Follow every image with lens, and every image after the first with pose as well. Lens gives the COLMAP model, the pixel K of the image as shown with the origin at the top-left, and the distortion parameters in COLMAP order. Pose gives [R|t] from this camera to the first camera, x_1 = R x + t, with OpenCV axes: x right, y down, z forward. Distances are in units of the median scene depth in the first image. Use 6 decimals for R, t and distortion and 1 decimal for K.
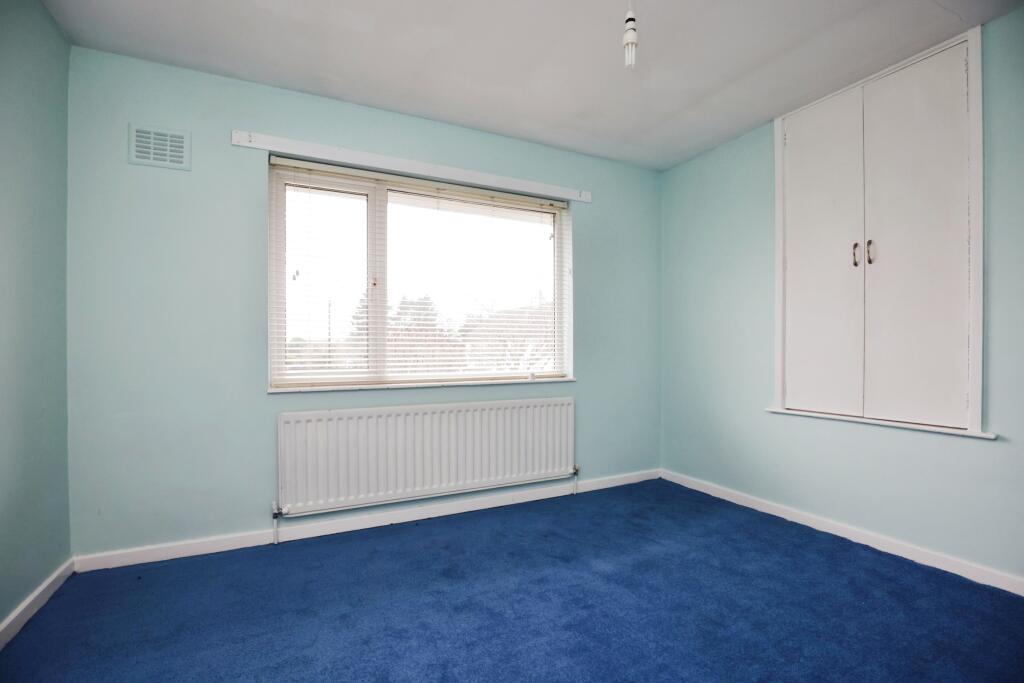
lens RADIAL K [[480.7, 0, 510.6], [0, 480.7, 362.1], [0, 0, 1]] dist [0.000012, 0.000085]
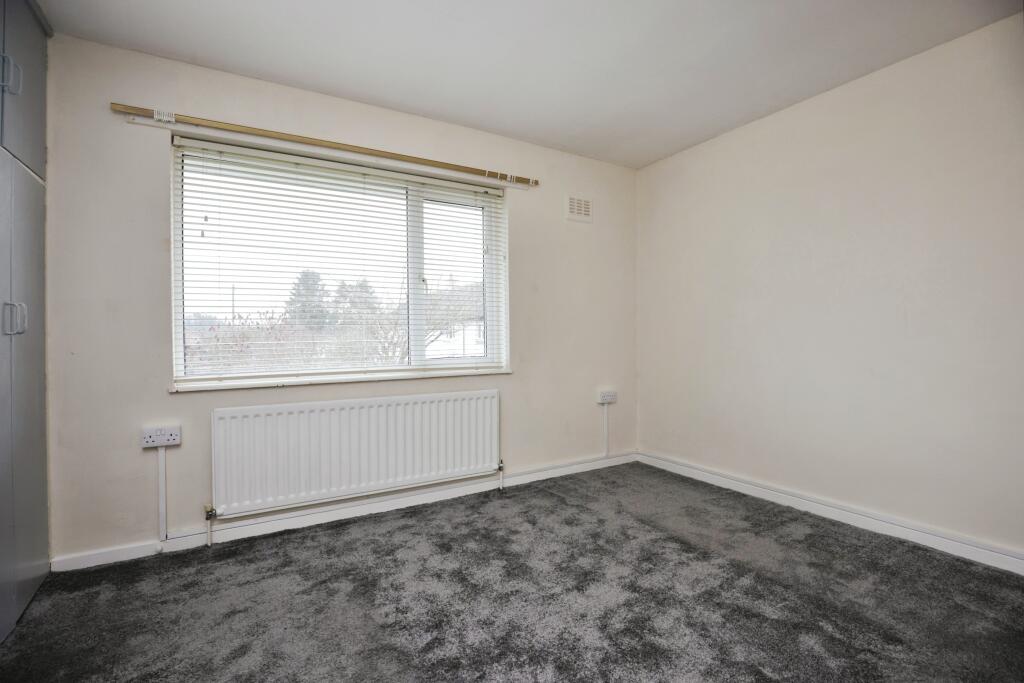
lens RADIAL K [[477.1, 0, 512.1], [0, 477.1, 348.4], [0, 0, 1]] dist [-0.022322, 0.000442]
pose [[0.997494, -0.009644, 0.070095, 0.094320], [0.010228, 0.999916, -0.007981, -0.001671], [-0.070012, 0.008678, 0.997508, 0.046688]]
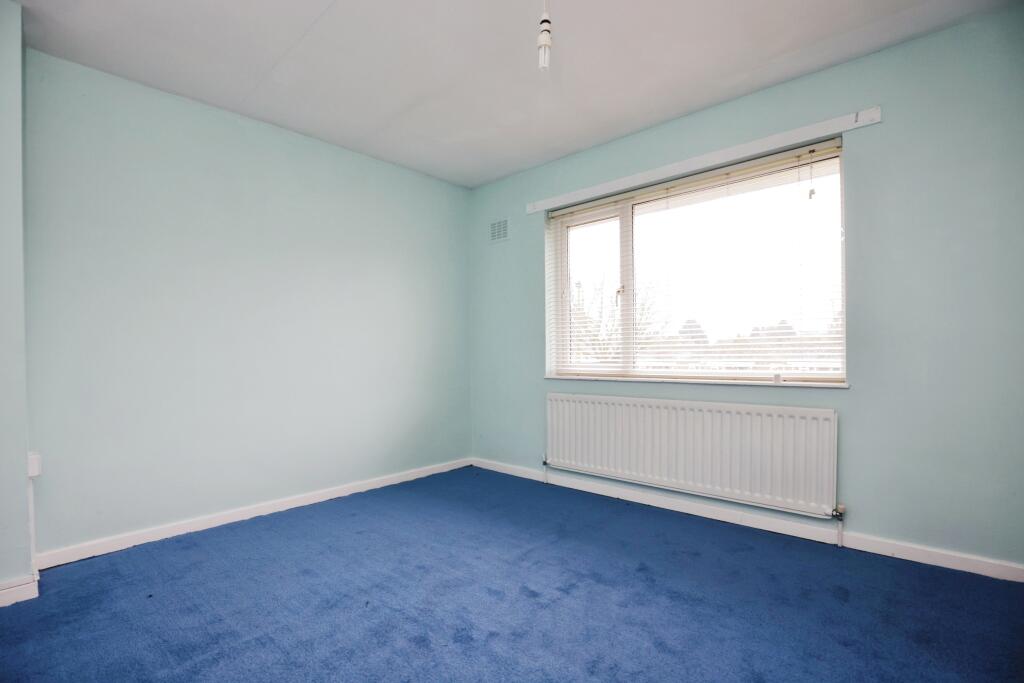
lens RADIAL K [[466.3, 0, 513.8], [0, 466.3, 364.2], [0, 0, 1]] dist [0.000273, 0.000062]
pose [[0.385999, 0.026026, -0.922132, 0.587335], [-0.006948, 0.999656, 0.025306, -0.010562], [0.922473, -0.003361, 0.386047, 0.289478]]
